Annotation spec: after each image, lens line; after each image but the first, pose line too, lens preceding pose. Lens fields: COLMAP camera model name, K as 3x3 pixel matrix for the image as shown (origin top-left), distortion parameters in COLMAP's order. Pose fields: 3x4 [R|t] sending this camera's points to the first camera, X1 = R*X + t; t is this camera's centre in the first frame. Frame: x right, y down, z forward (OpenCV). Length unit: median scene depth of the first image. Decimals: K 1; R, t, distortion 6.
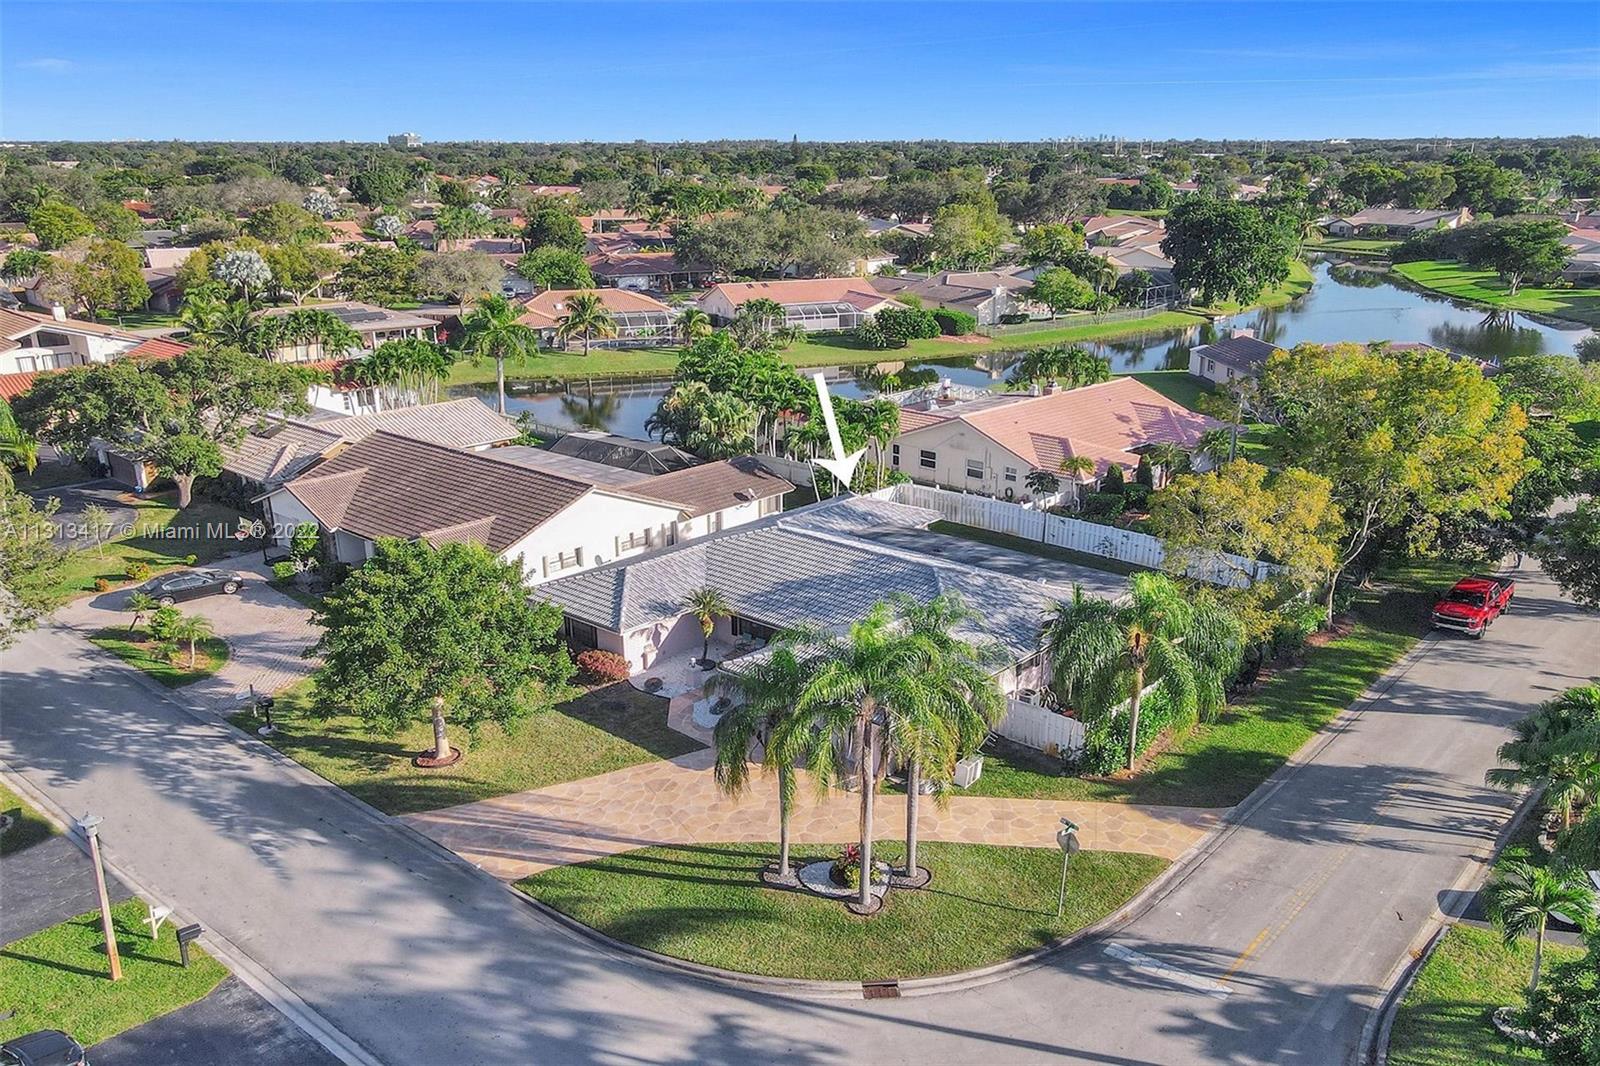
lens RADIAL K [[1315.2, 0, 800.0], [0, 1315.2, 533.0], [0, 0, 1]] dist [0.002067, -0.002876]
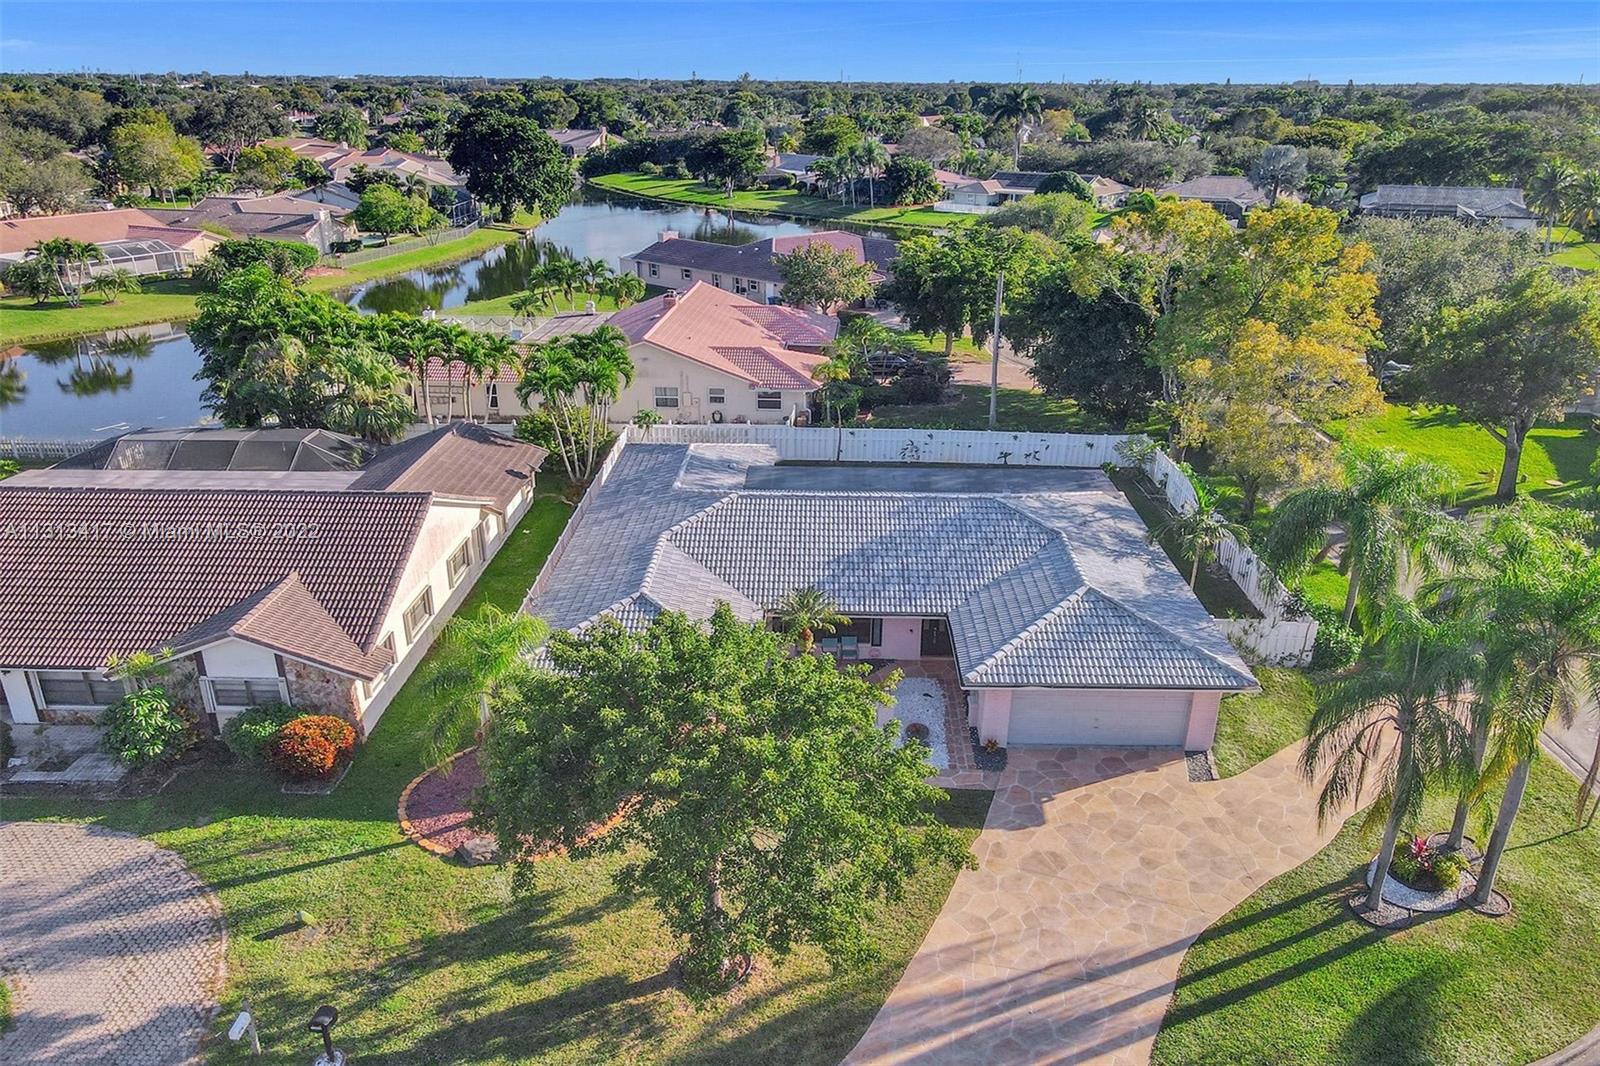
lens RADIAL K [[1229.9, 0, 800.0], [0, 1229.9, 533.0], [0, 0, 1]] dist [0.011277, 0.001919]
pose [[0.758041, -0.217547, 0.614856, -0.532537], [0.177213, 0.975966, 0.126832, -0.081519], [-0.627670, 0.012817, 0.778374, 0.530203]]
